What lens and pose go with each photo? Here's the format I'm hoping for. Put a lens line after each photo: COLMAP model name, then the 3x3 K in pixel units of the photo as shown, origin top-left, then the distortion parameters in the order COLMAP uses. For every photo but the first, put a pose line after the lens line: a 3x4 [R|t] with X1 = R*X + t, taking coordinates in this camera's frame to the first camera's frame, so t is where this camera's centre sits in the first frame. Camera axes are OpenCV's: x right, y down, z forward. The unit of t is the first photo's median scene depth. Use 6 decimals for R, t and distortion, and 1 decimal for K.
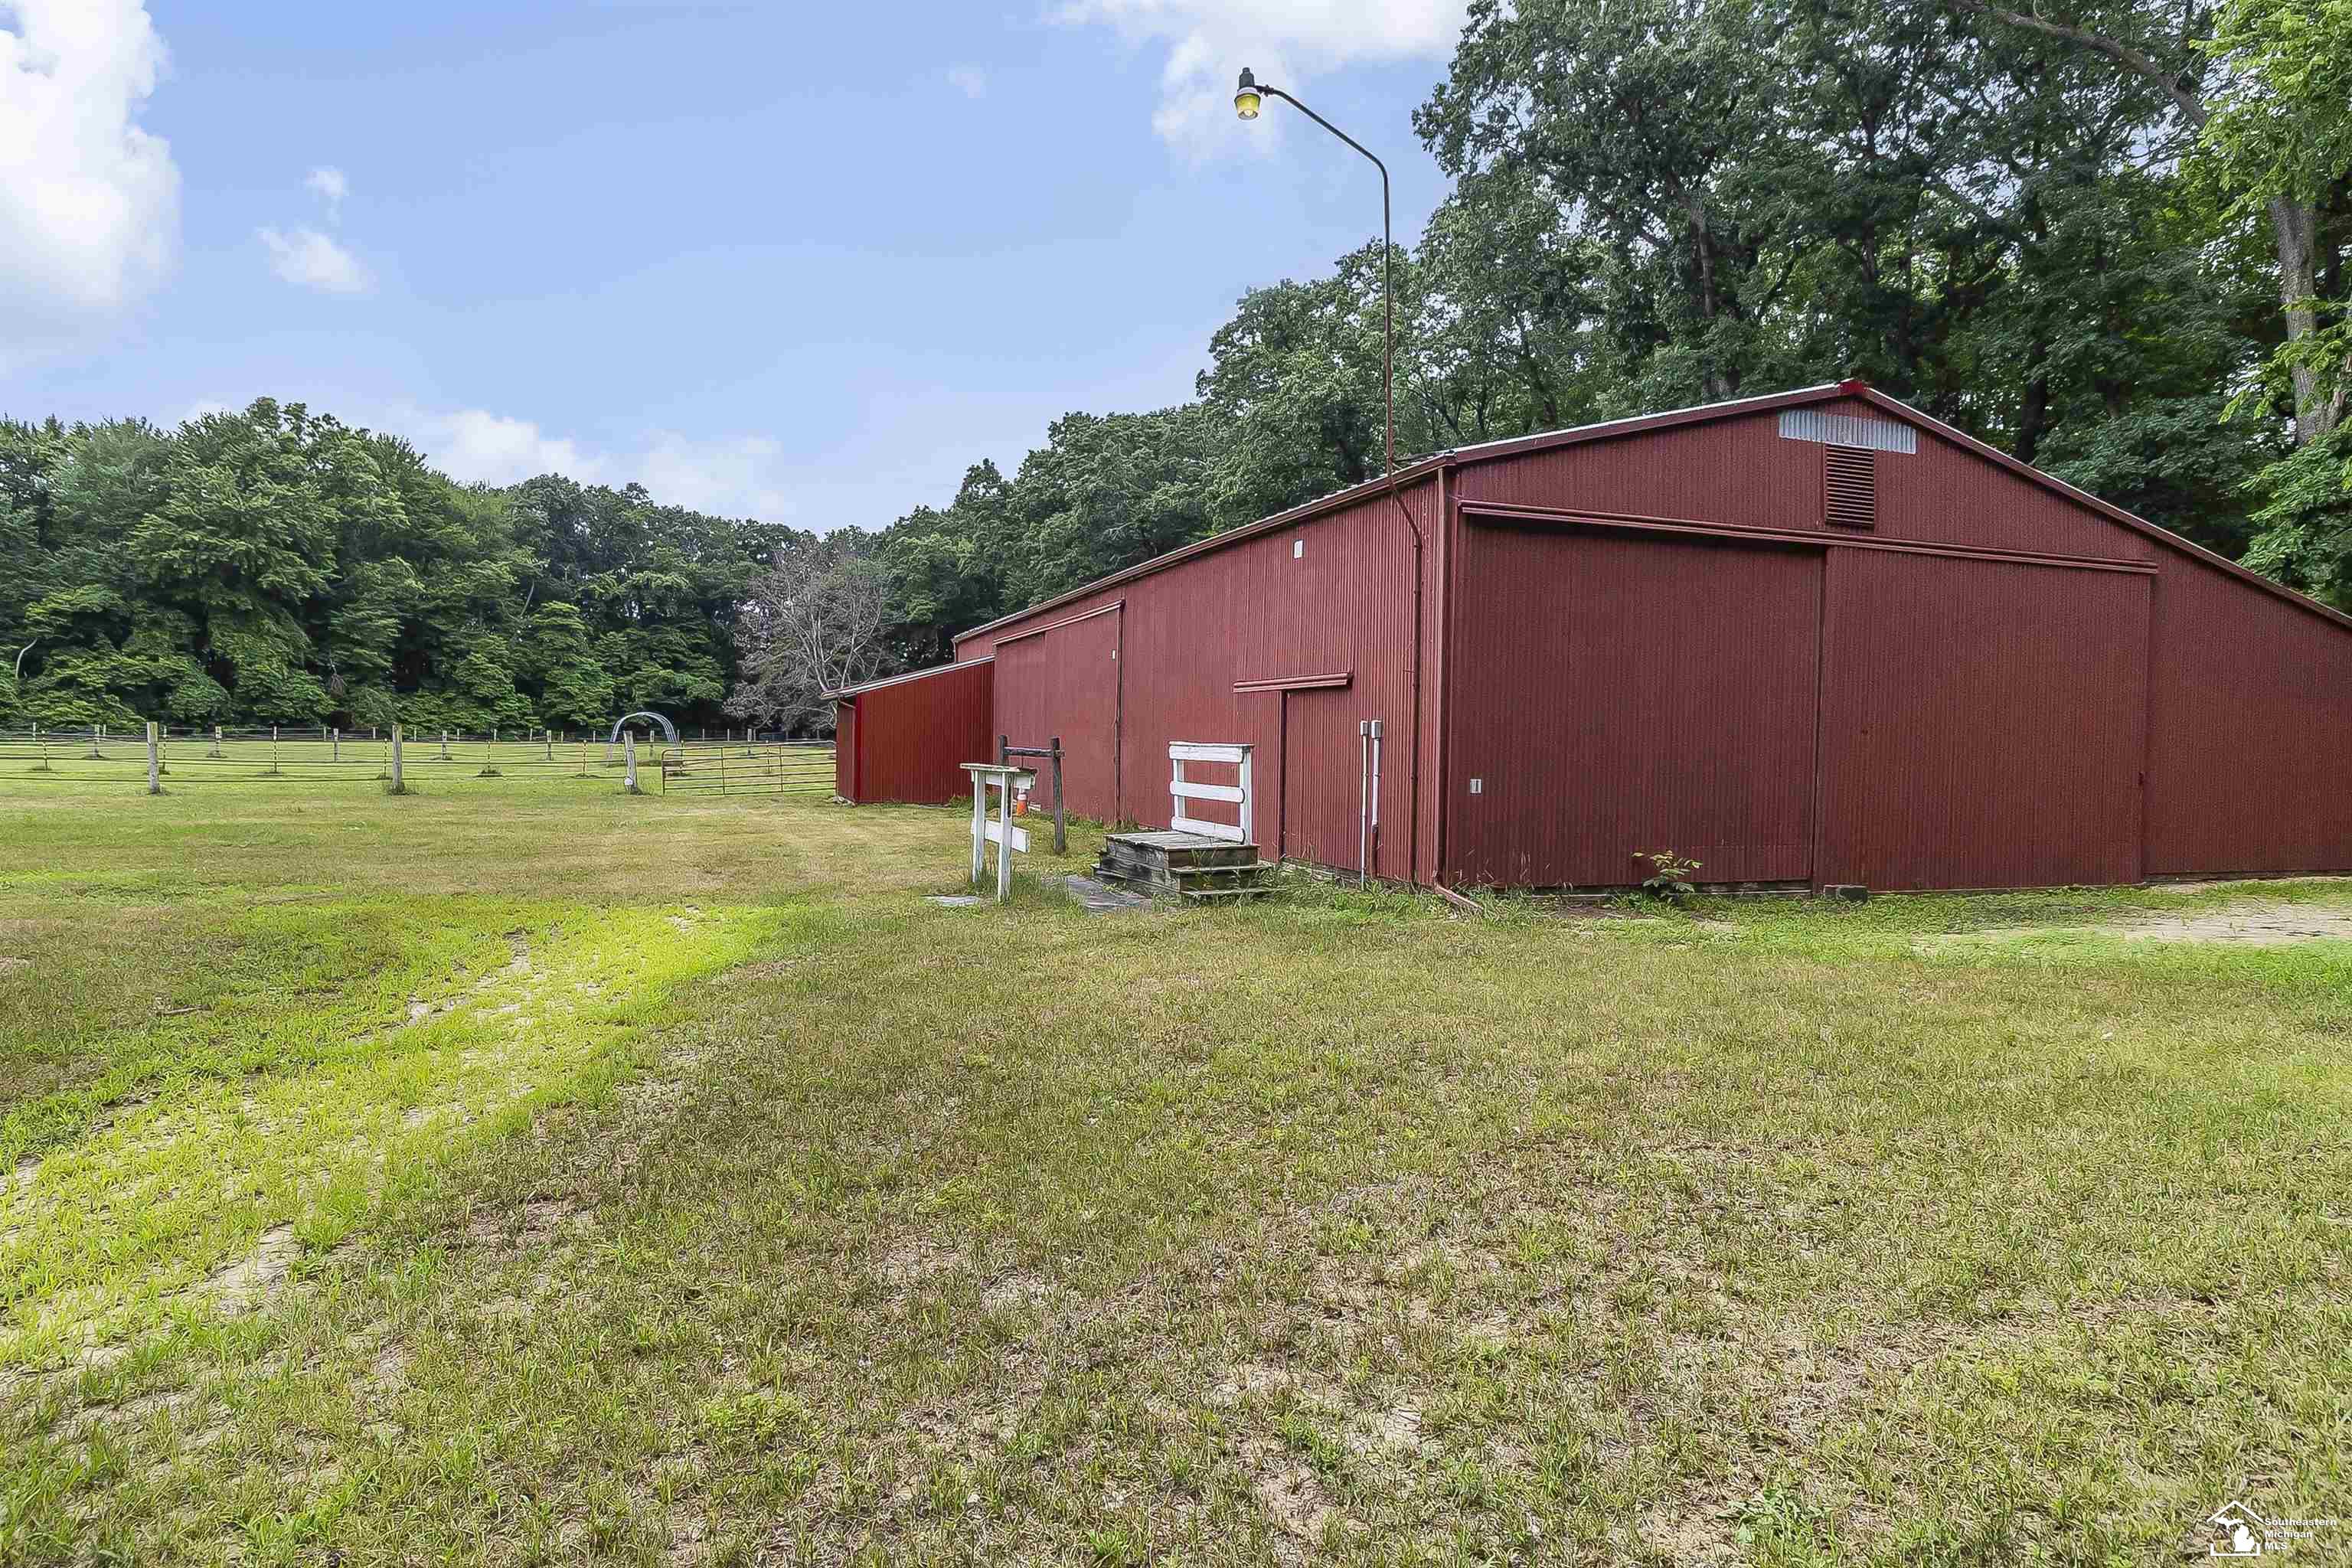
lens RADIAL K [[1288.4, 0, 1171.8], [0, 1288.4, 768.5], [0, 0, 1]] dist [-0.001377, -0.000144]
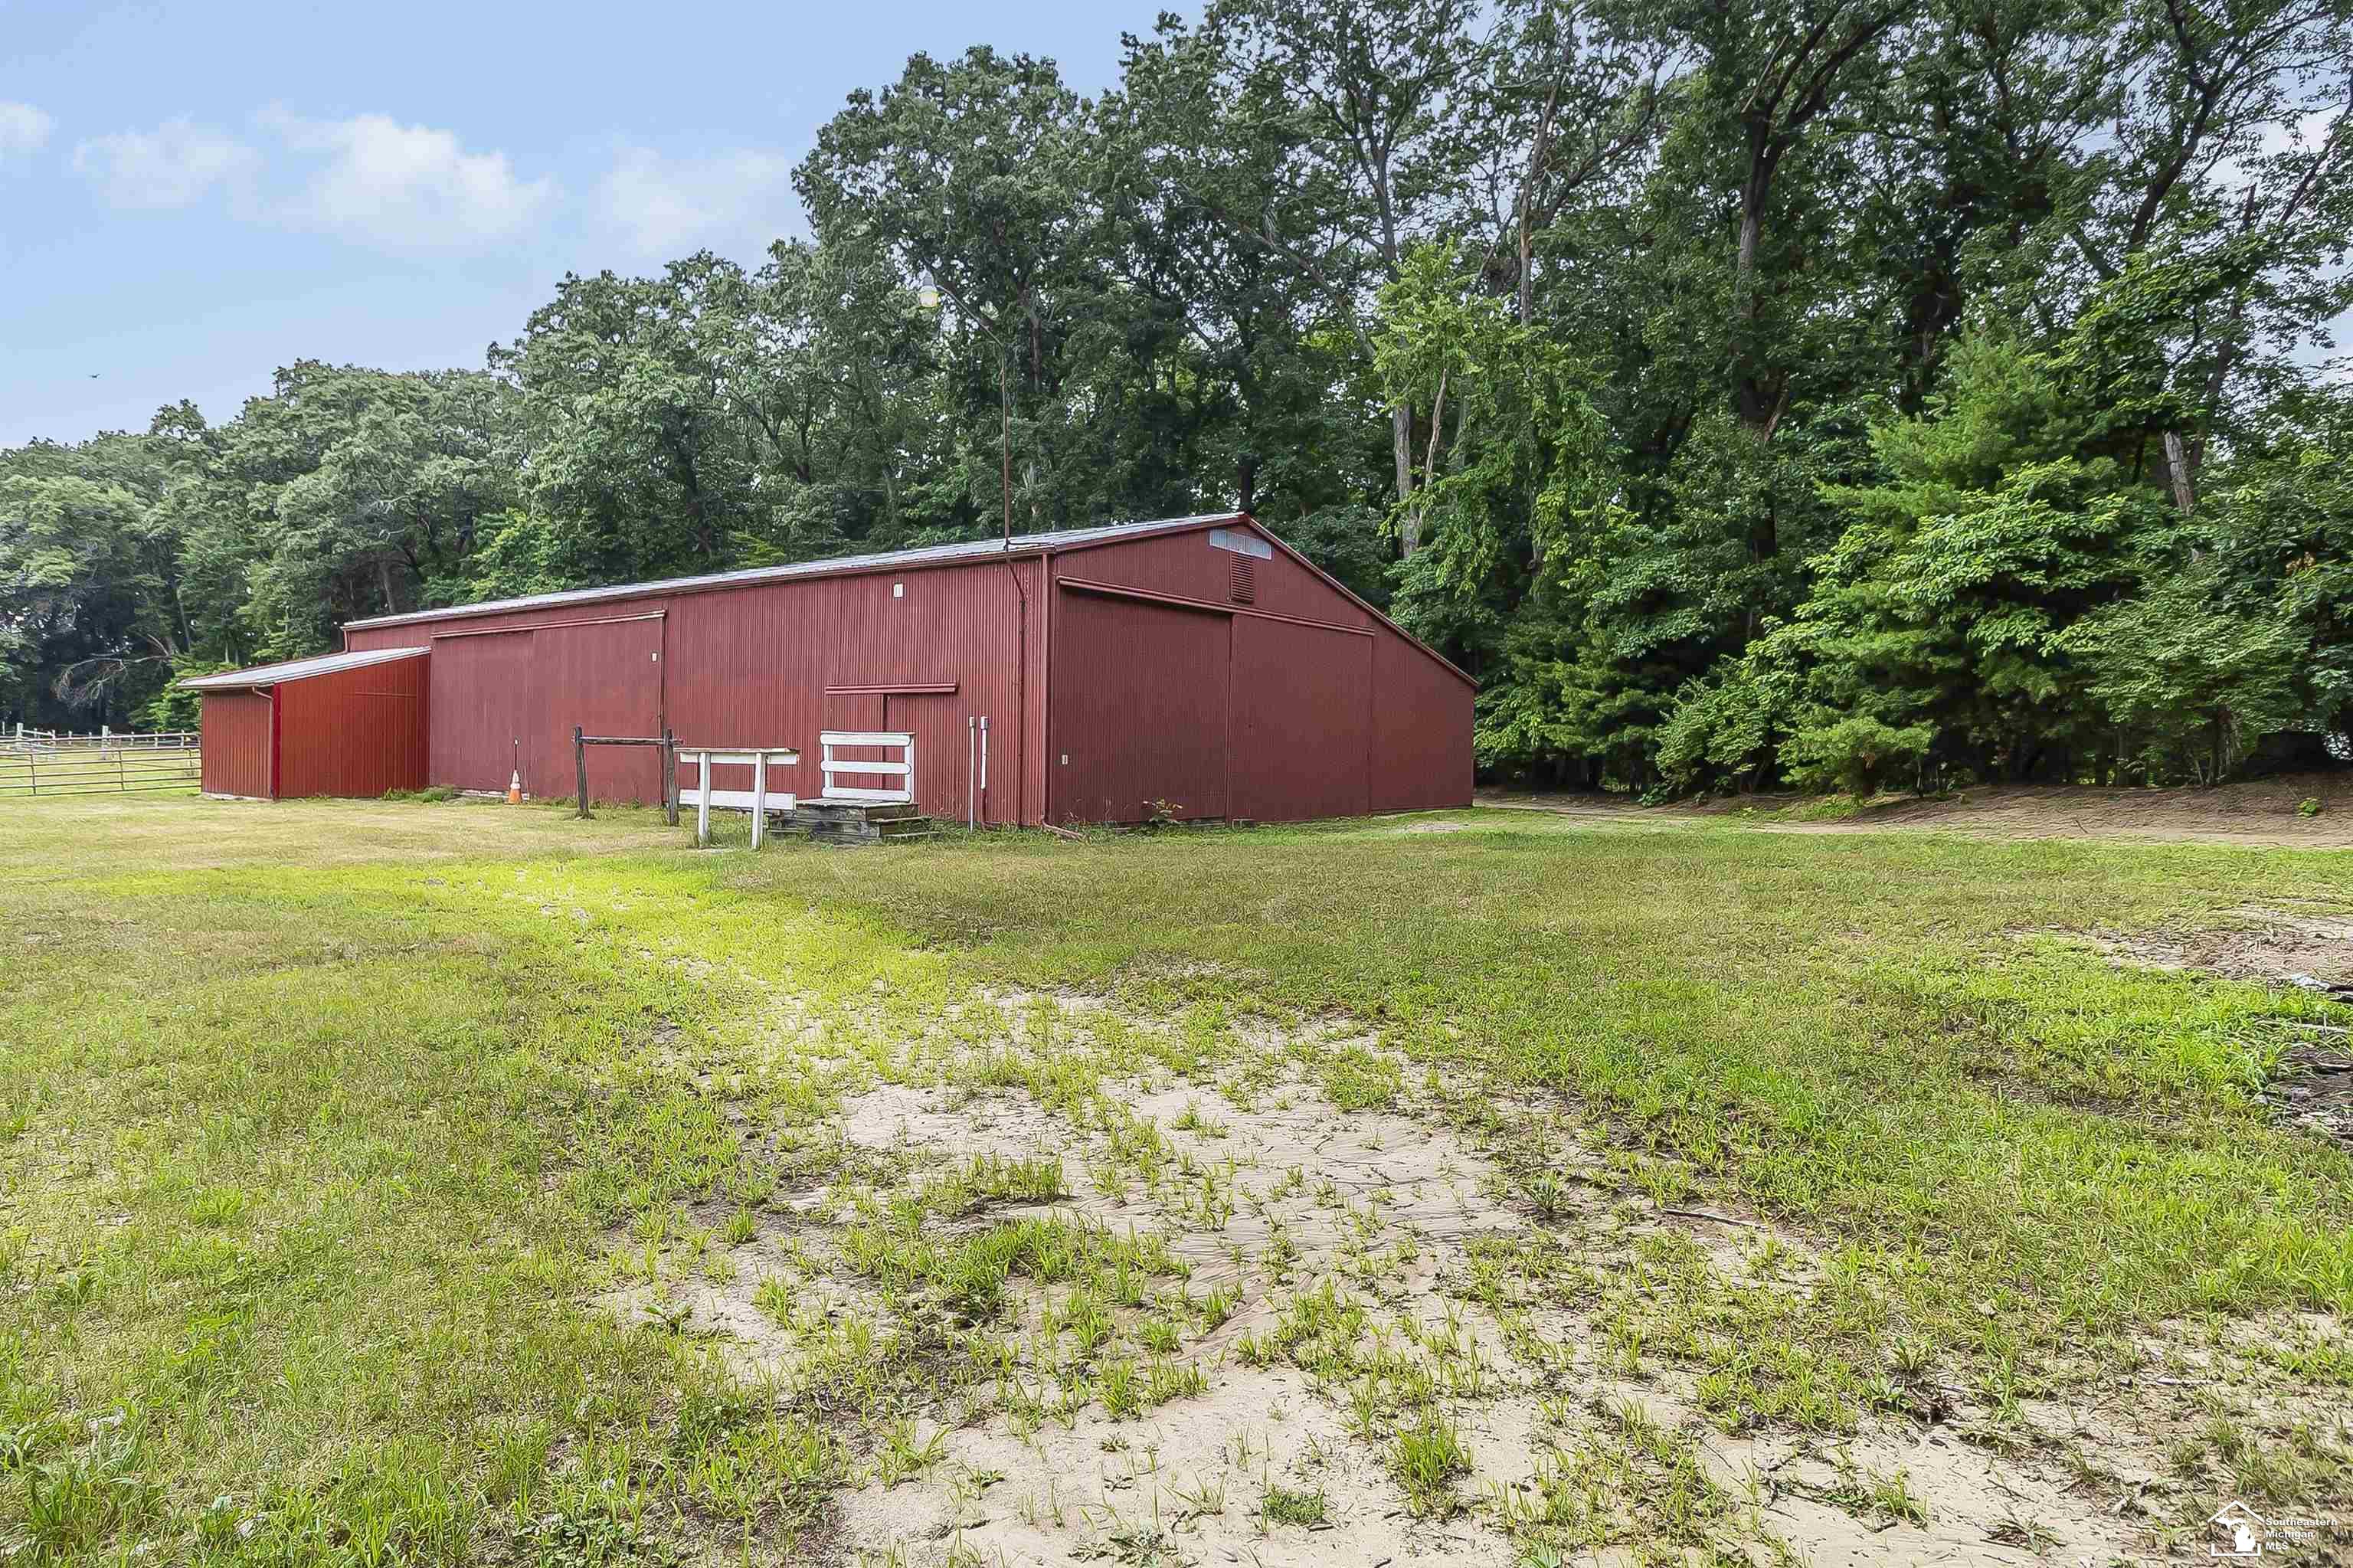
lens RADIAL K [[1289.0, 0, 1172.3], [0, 1289.0, 768.5], [0, 0, 1]] dist [-0.001377, -0.000144]
pose [[0.839533, -0.012371, 0.543168, -0.204004], [0.011357, 0.999922, 0.005220, 0.007204], [-0.543190, 0.001786, 0.839608, -0.153097]]
